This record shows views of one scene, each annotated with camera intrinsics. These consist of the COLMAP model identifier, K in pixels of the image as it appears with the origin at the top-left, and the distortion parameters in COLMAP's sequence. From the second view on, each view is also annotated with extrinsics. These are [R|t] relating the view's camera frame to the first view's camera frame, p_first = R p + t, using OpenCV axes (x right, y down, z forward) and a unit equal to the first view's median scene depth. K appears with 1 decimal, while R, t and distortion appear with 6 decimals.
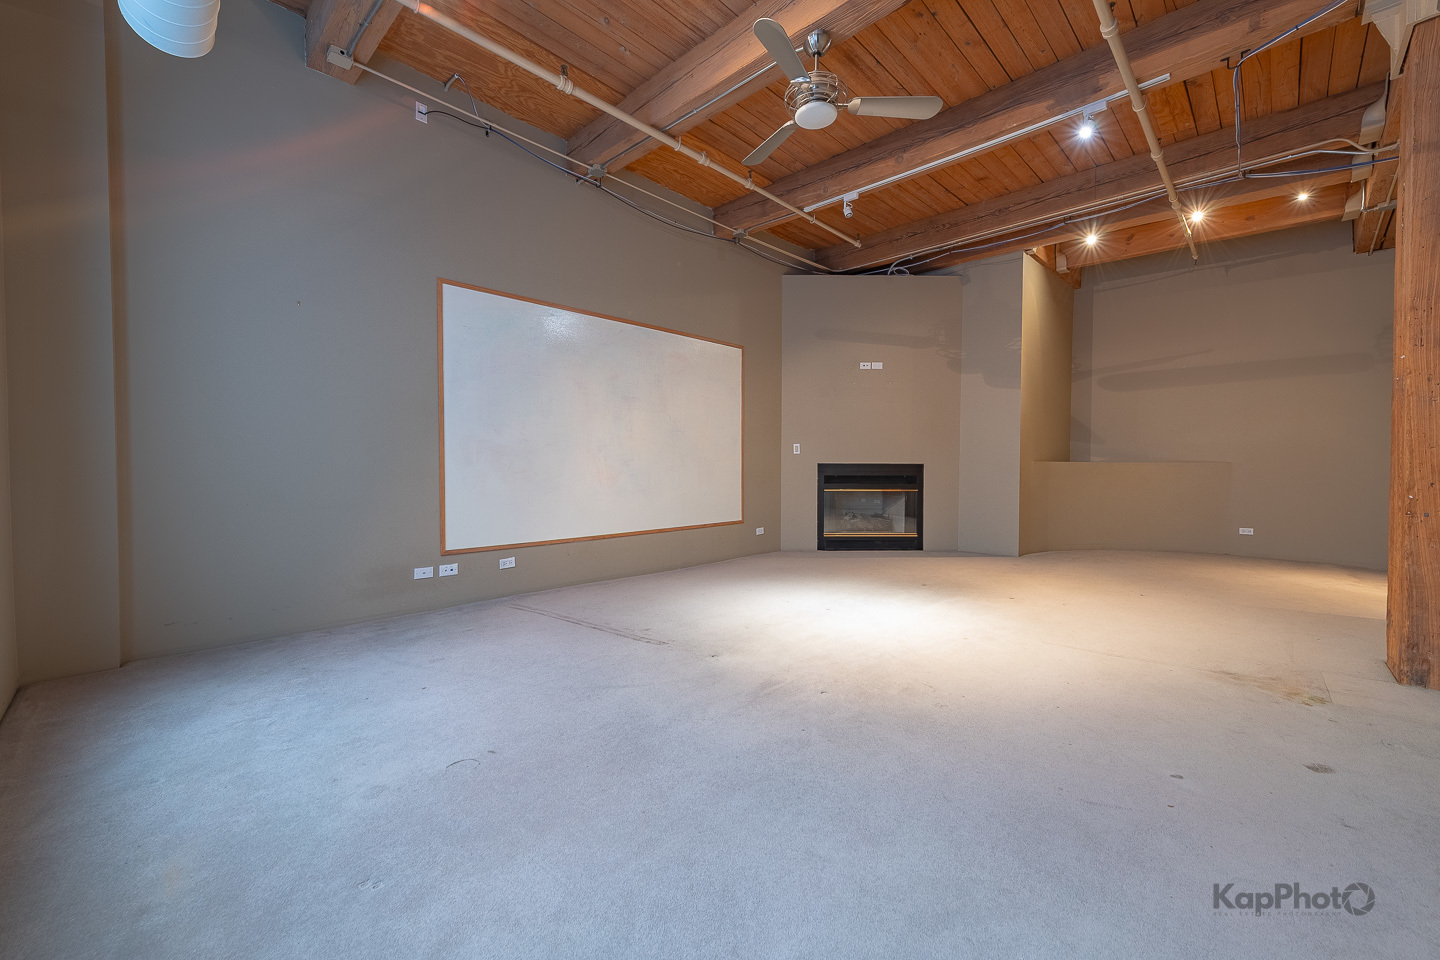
lens RADIAL K [[571.7, 0, 720.0], [0, 571.7, 480.0], [0, 0, 1]] dist [0.010431, -0.000398]
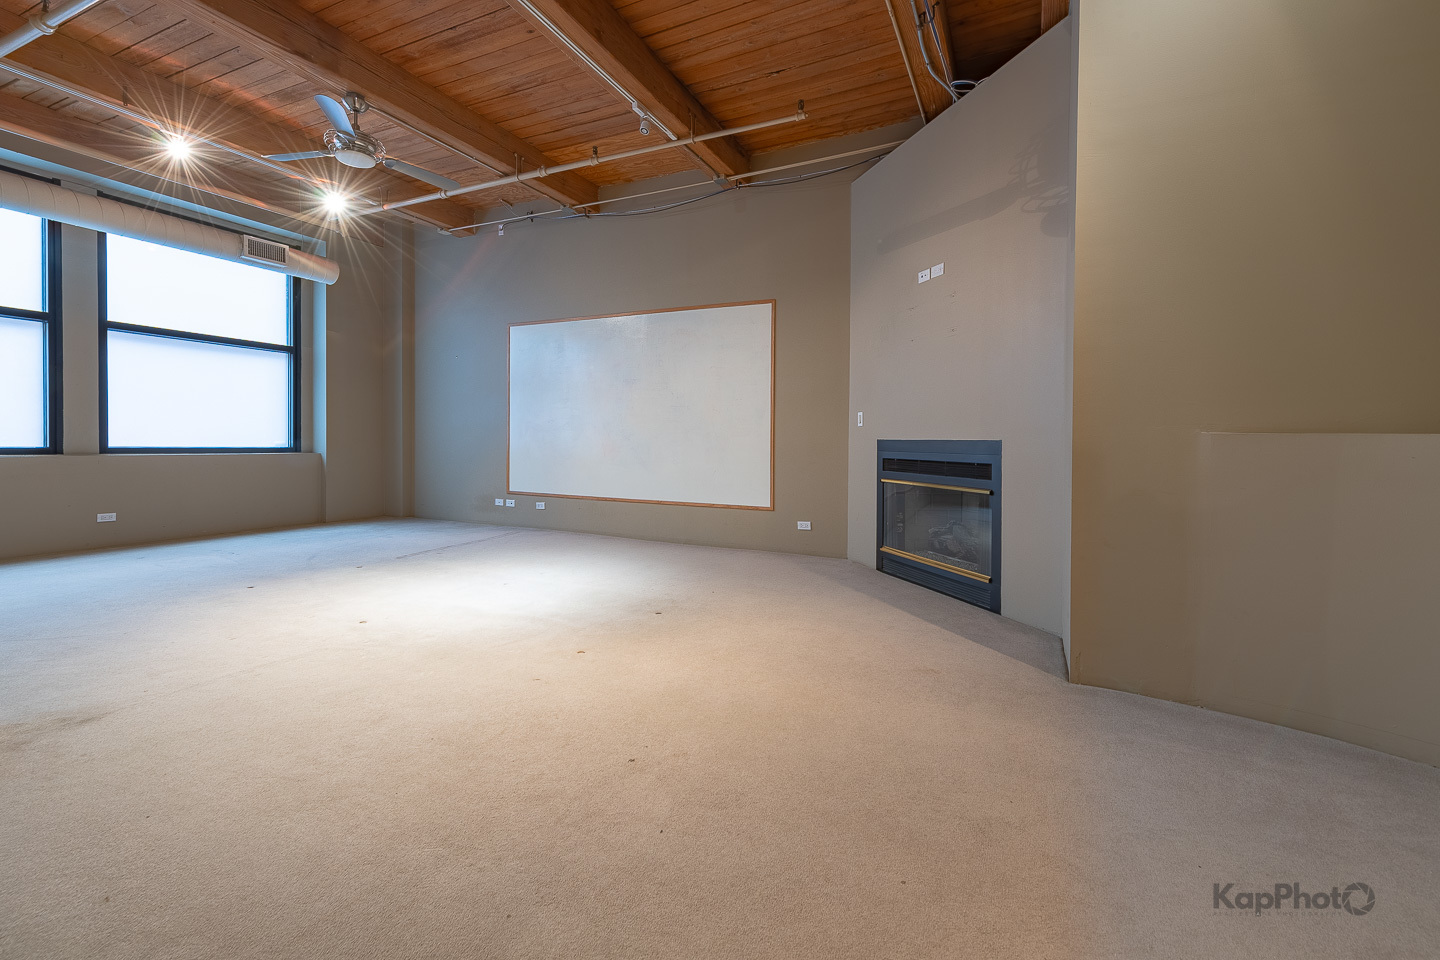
lens RADIAL K [[589.1, 0, 768.6], [0, 589.1, 454.5], [0, 0, 1]] dist [0.000937, 0.000124]
pose [[0.352833, 0.020179, -0.935469, 0.879472], [-0.039954, 0.999180, 0.006484, -0.012646], [0.934833, 0.035088, 0.353350, 0.722199]]
